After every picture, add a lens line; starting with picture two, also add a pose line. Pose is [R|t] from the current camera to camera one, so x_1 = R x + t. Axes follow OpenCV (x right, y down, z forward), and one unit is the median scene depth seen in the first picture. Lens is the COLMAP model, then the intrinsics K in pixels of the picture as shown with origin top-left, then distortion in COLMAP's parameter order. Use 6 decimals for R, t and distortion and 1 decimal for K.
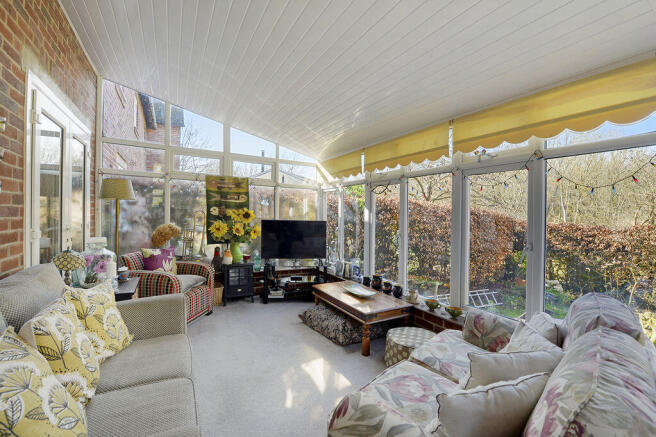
lens RADIAL K [[288.3, 0, 329.0], [0, 288.3, 218.7], [0, 0, 1]] dist [0.001683, 0.000003]
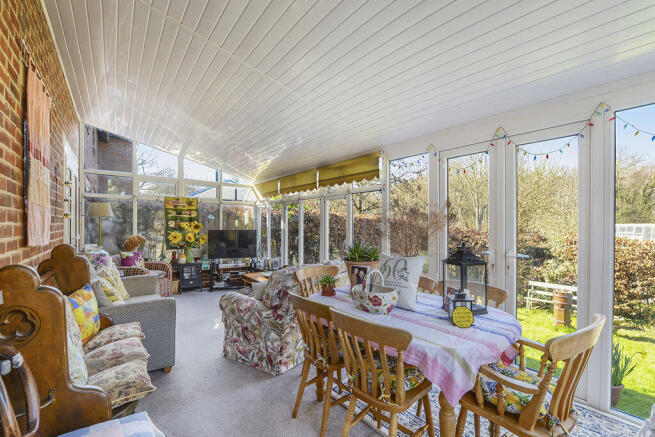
lens RADIAL K [[345.1, 0, 327.7], [0, 345.1, 220.3], [0, 0, 1]] dist [-0.004350, -0.000368]
pose [[0.998183, -0.018592, 0.057319, 0.228025], [0.019942, 0.999535, -0.023075, 0.007182], [-0.056863, 0.024176, 0.998089, -0.623413]]
